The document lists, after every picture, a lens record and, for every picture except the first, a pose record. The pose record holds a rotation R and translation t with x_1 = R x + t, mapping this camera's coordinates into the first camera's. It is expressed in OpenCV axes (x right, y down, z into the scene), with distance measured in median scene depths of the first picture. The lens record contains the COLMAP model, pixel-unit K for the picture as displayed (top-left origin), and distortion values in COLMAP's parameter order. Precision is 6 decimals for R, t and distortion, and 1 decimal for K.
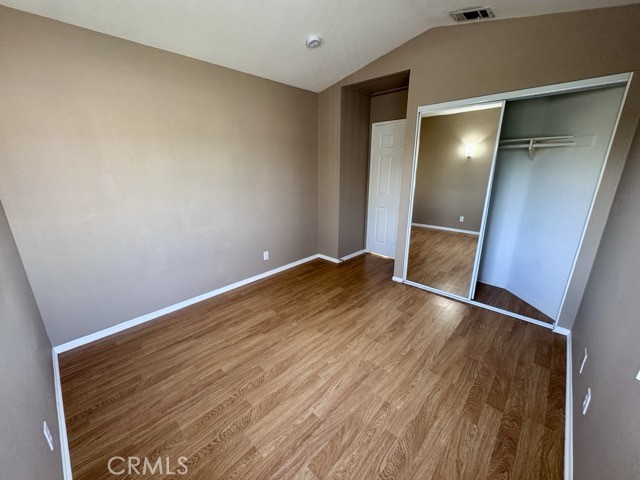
lens RADIAL K [[255.2, 0, 316.0], [0, 255.2, 236.1], [0, 0, 1]] dist [0.000582, -0.000246]
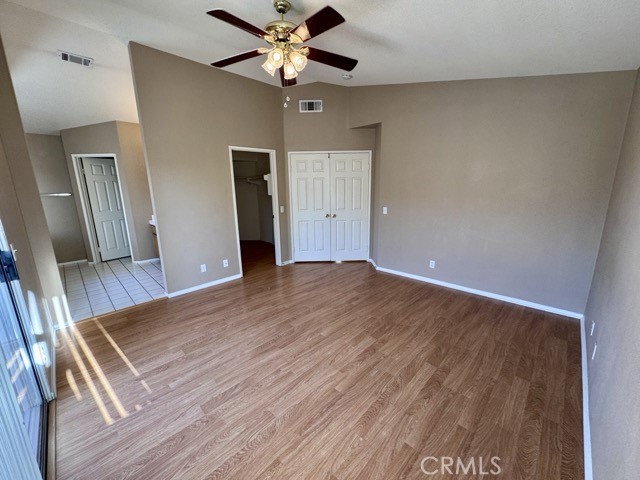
lens RADIAL K [[255.2, 0, 324.3], [0, 255.2, 242.3], [0, 0, 1]] dist [0.000582, -0.000246]
pose [[0.999913, -0.013074, -0.001553, -0.173895], [0.013002, 0.999114, -0.040018, 0.046853], [0.002075, 0.039995, 0.999198, -0.177256]]
